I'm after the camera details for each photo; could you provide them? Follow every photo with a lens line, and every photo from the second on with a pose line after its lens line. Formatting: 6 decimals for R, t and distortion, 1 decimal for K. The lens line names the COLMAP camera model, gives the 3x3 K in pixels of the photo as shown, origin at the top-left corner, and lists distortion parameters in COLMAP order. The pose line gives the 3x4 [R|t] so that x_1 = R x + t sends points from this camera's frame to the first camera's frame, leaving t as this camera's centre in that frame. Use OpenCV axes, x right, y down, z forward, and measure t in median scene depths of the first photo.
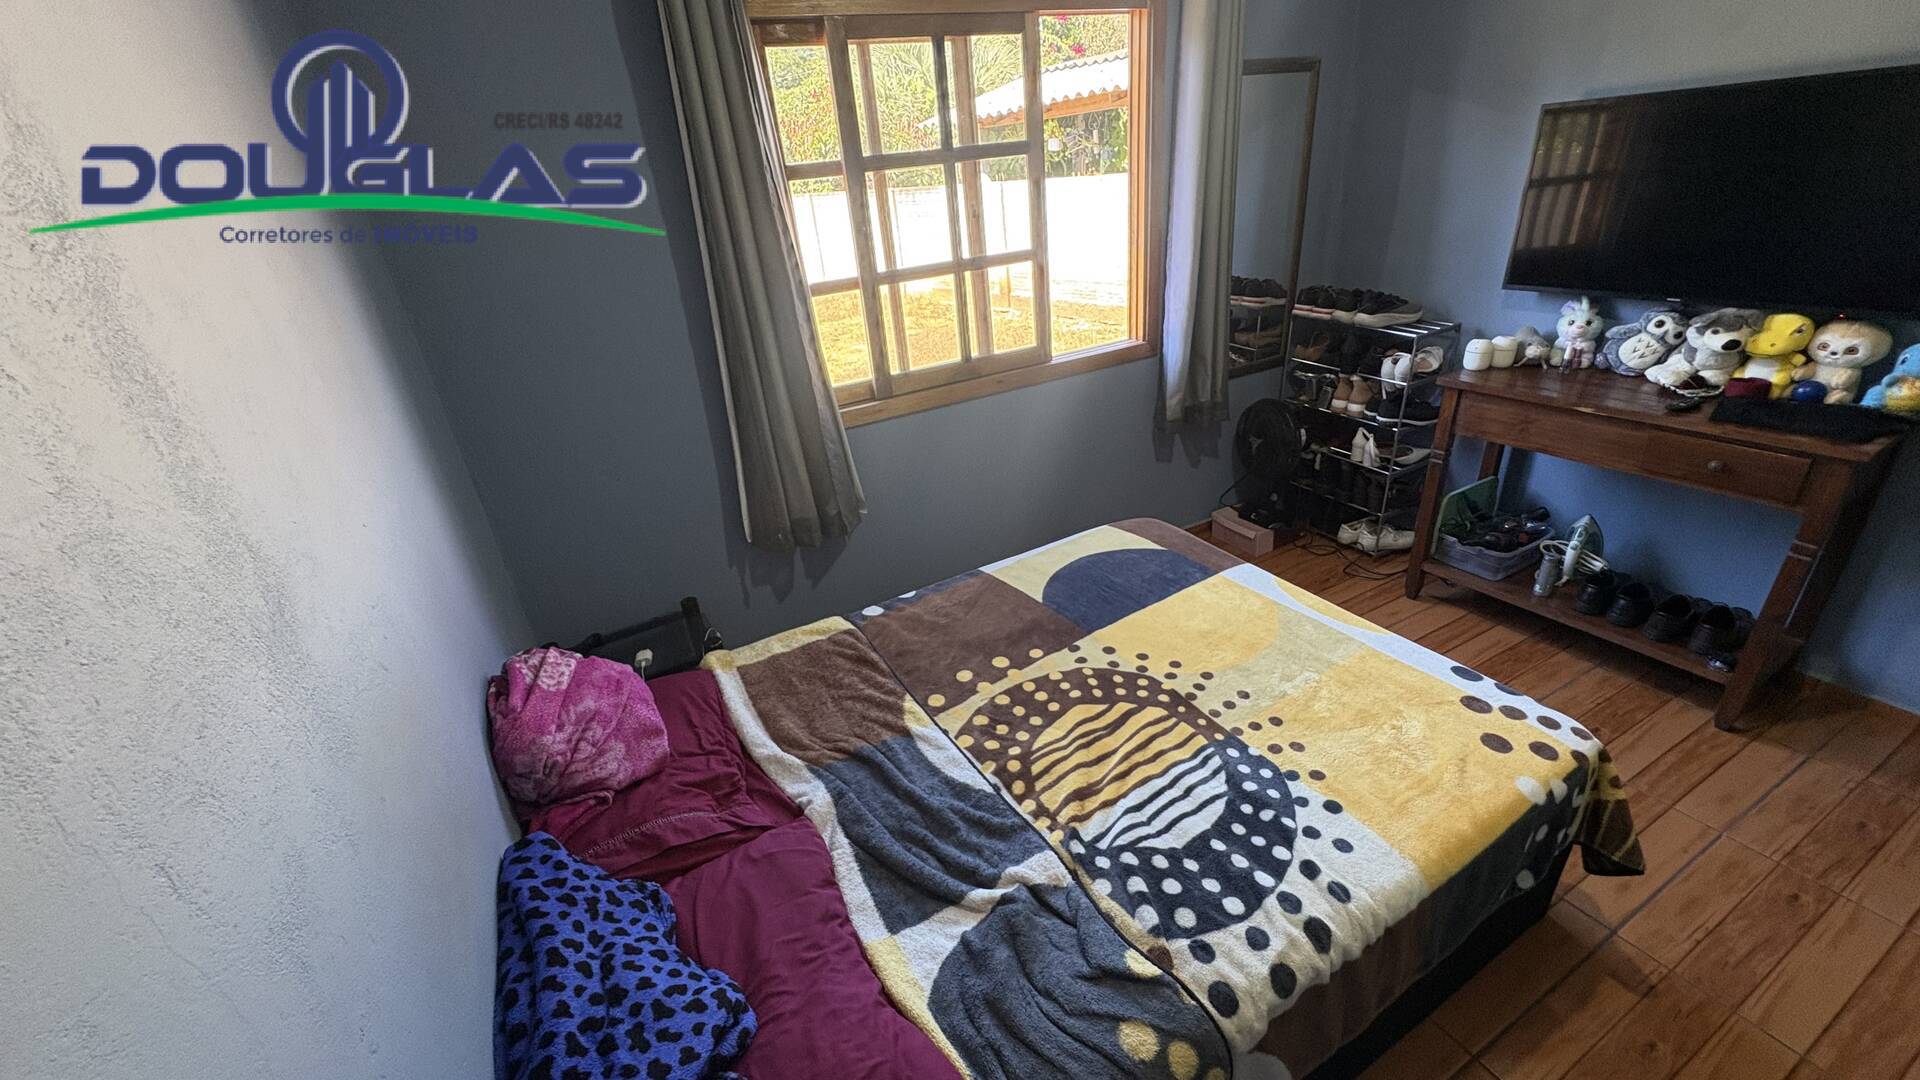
lens RADIAL K [[765.2, 0, 960.9], [0, 765.2, 535.1], [0, 0, 1]] dist [-0.000608, 0.000711]
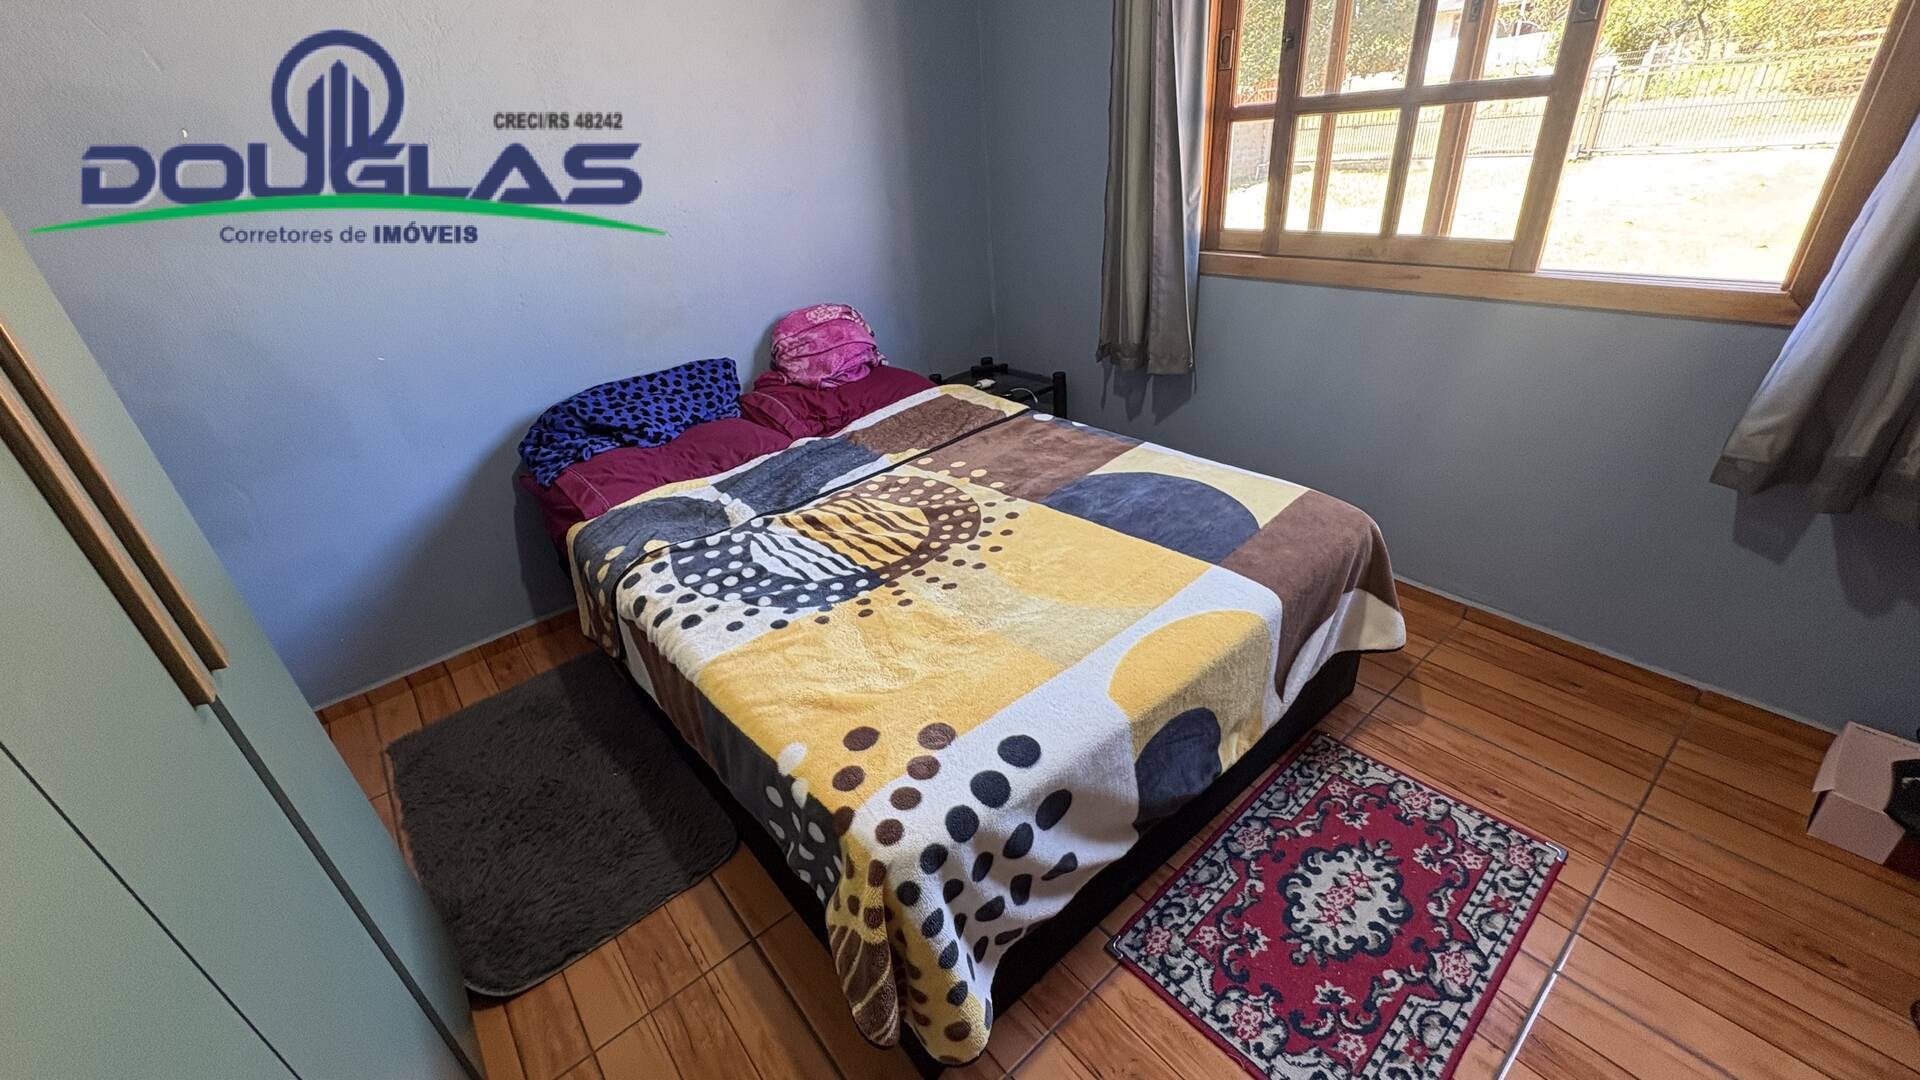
lens RADIAL K [[765.2, 0, 958.2], [0, 765.2, 541.9], [0, 0, 1]] dist [-0.000608, 0.000711]
pose [[0.198080, 0.526980, -0.826472, 1.106430], [-0.371764, 0.820570, 0.434116, -0.239446], [0.906949, 0.221263, 0.358450, 0.667837]]
